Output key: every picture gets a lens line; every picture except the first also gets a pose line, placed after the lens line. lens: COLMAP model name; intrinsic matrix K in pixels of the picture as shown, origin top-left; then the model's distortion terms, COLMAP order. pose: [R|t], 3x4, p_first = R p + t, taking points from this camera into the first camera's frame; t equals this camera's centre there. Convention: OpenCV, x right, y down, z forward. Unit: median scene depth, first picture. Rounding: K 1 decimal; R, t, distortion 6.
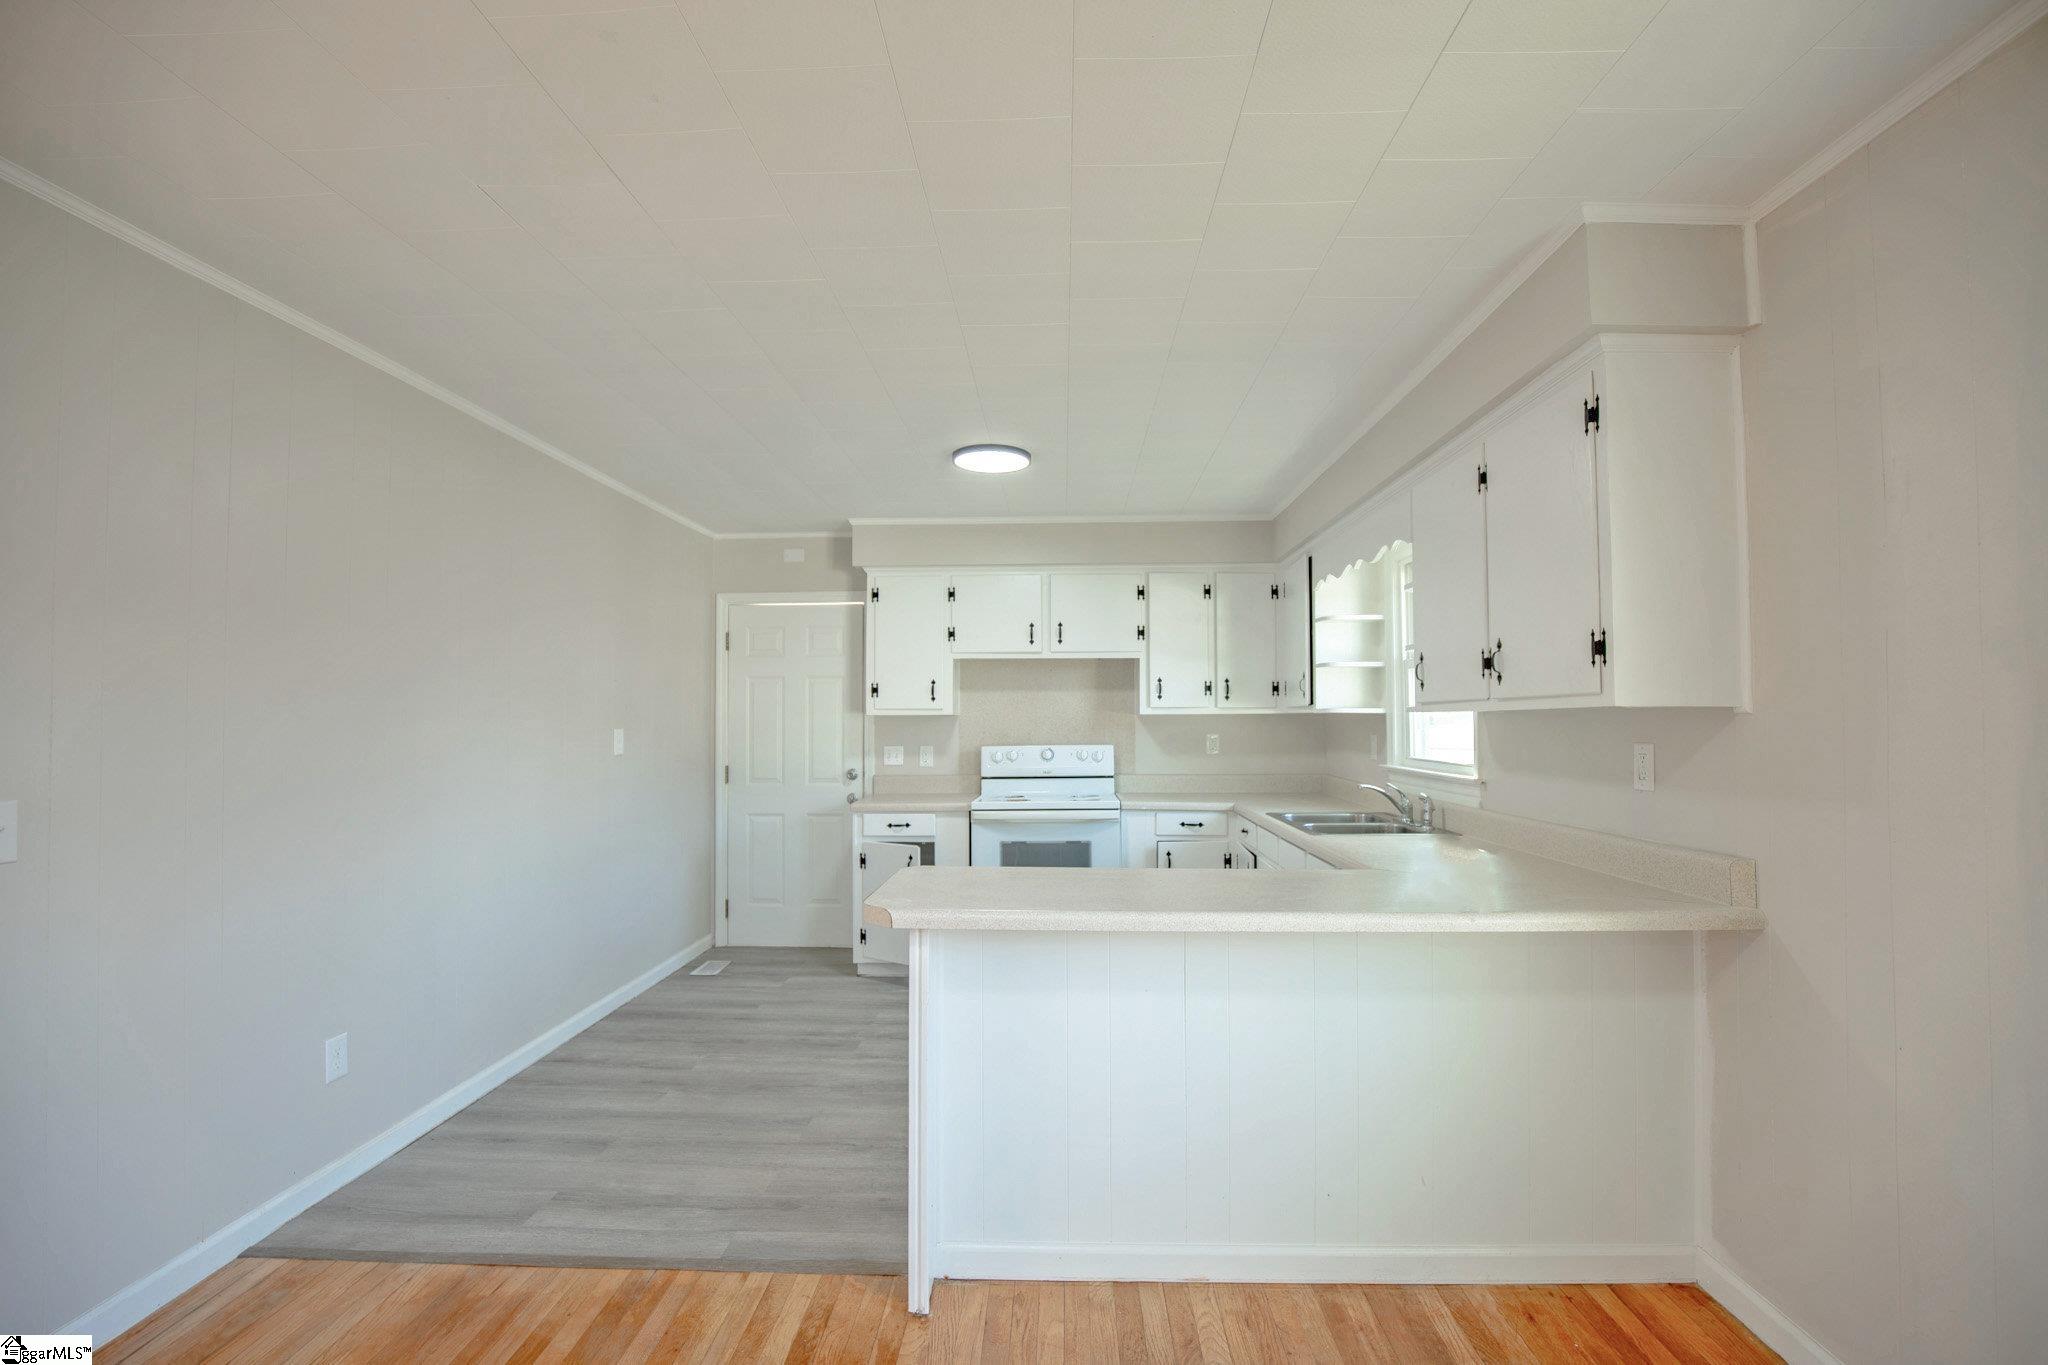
lens RADIAL K [[940.1, 0, 1024.0], [0, 940.1, 682.5], [0, 0, 1]] dist [-0.036753, 0.007839]
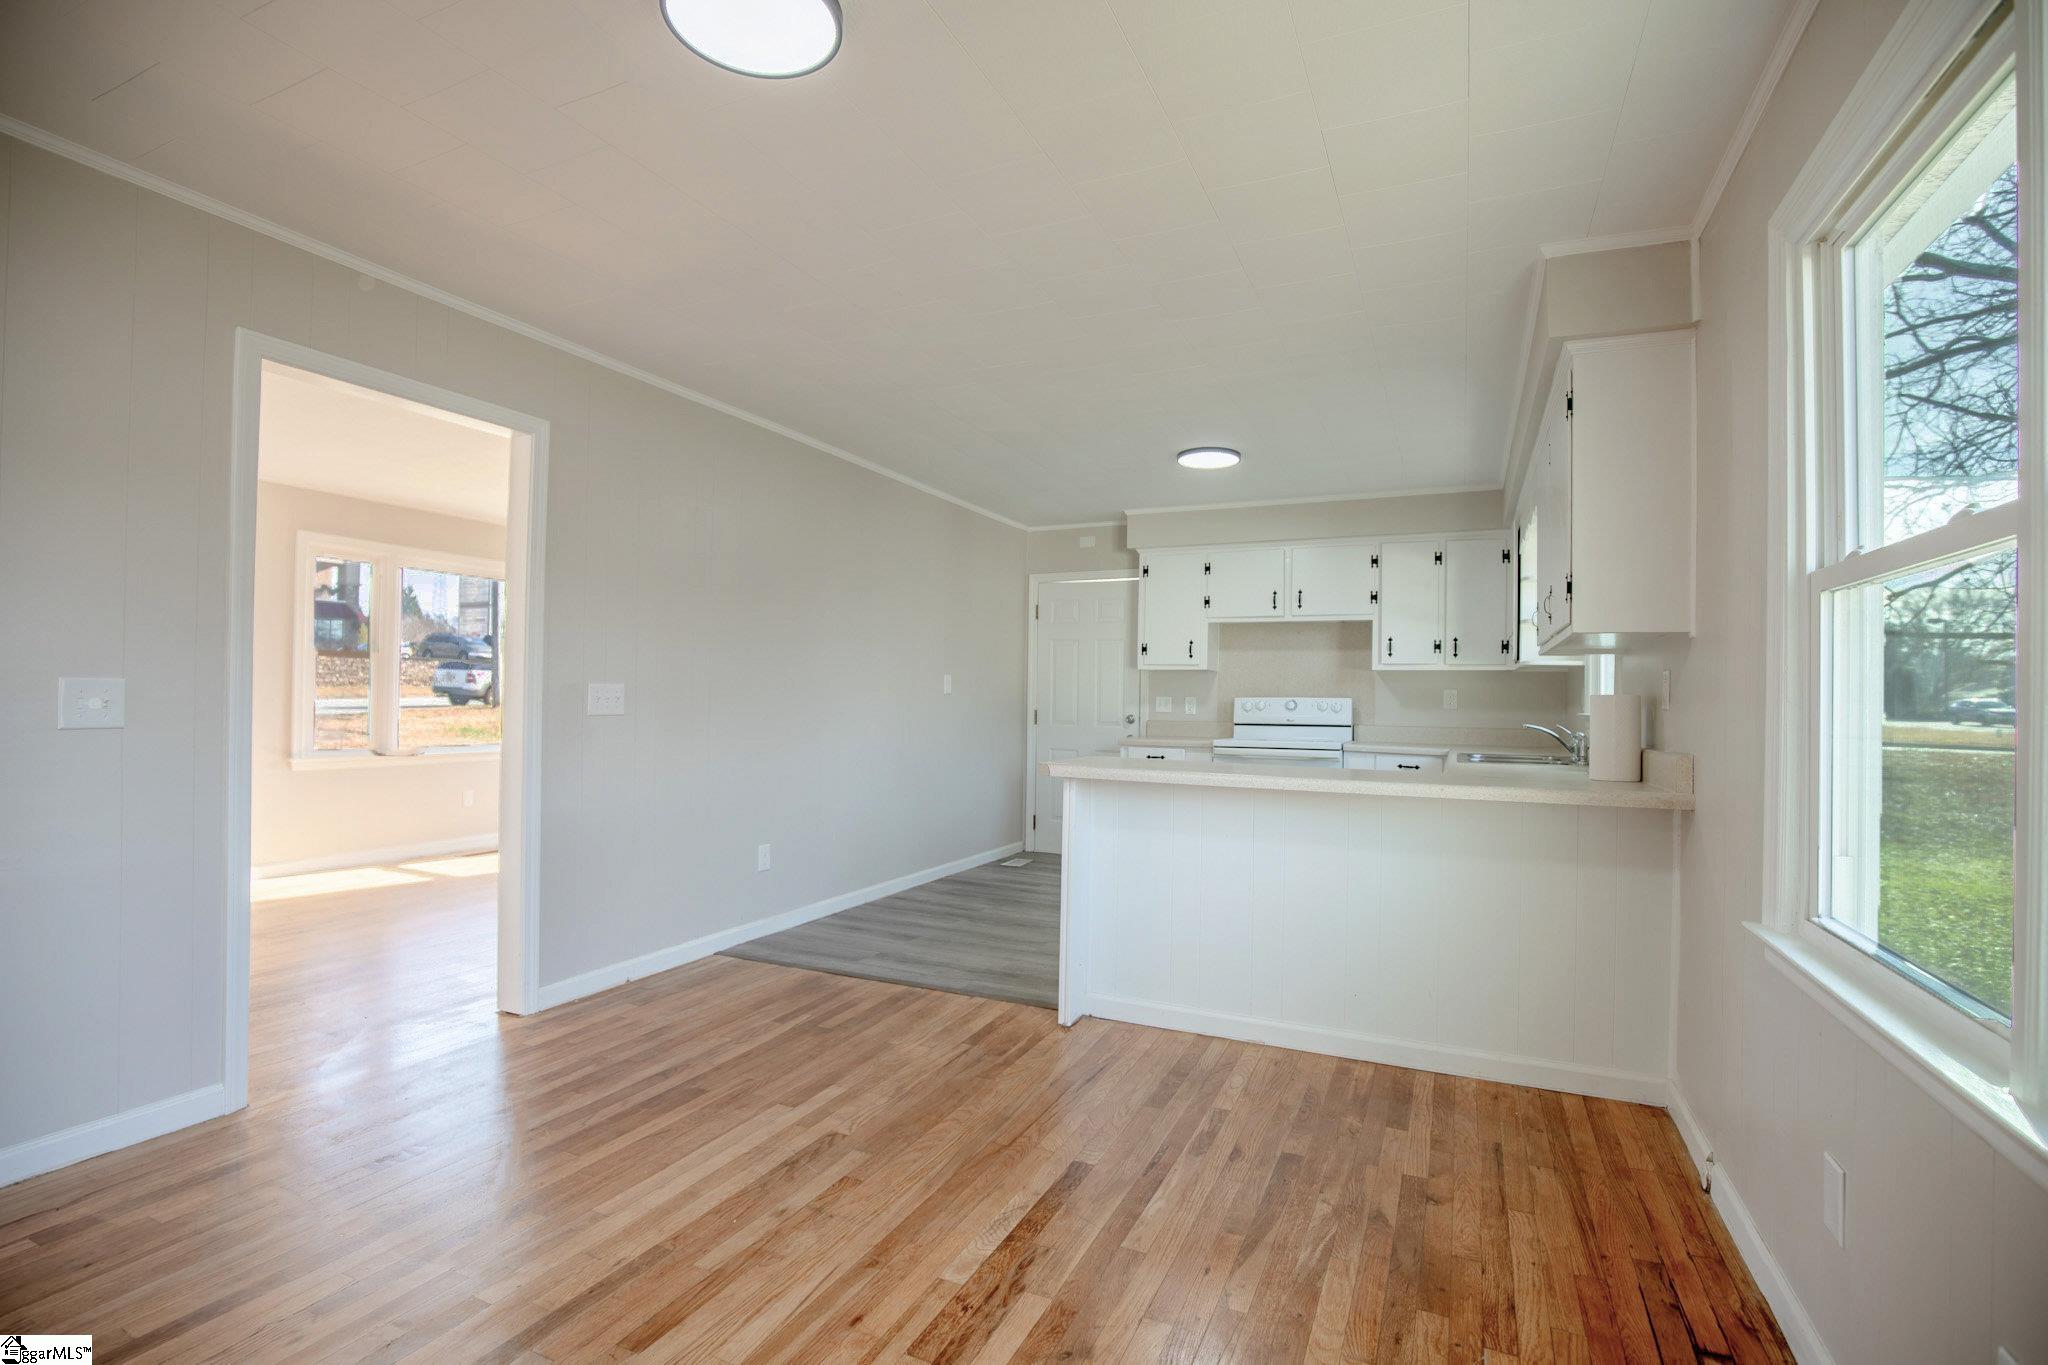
lens RADIAL K [[937.7, 0, 1024.0], [0, 937.7, 682.5], [0, 0, 1]] dist [-0.036335, 0.007641]
pose [[0.921798, 0.011701, -0.387494, 0.183063], [-0.004514, 0.999801, 0.019453, 0.030689], [0.387645, -0.016182, 0.921667, -0.201425]]
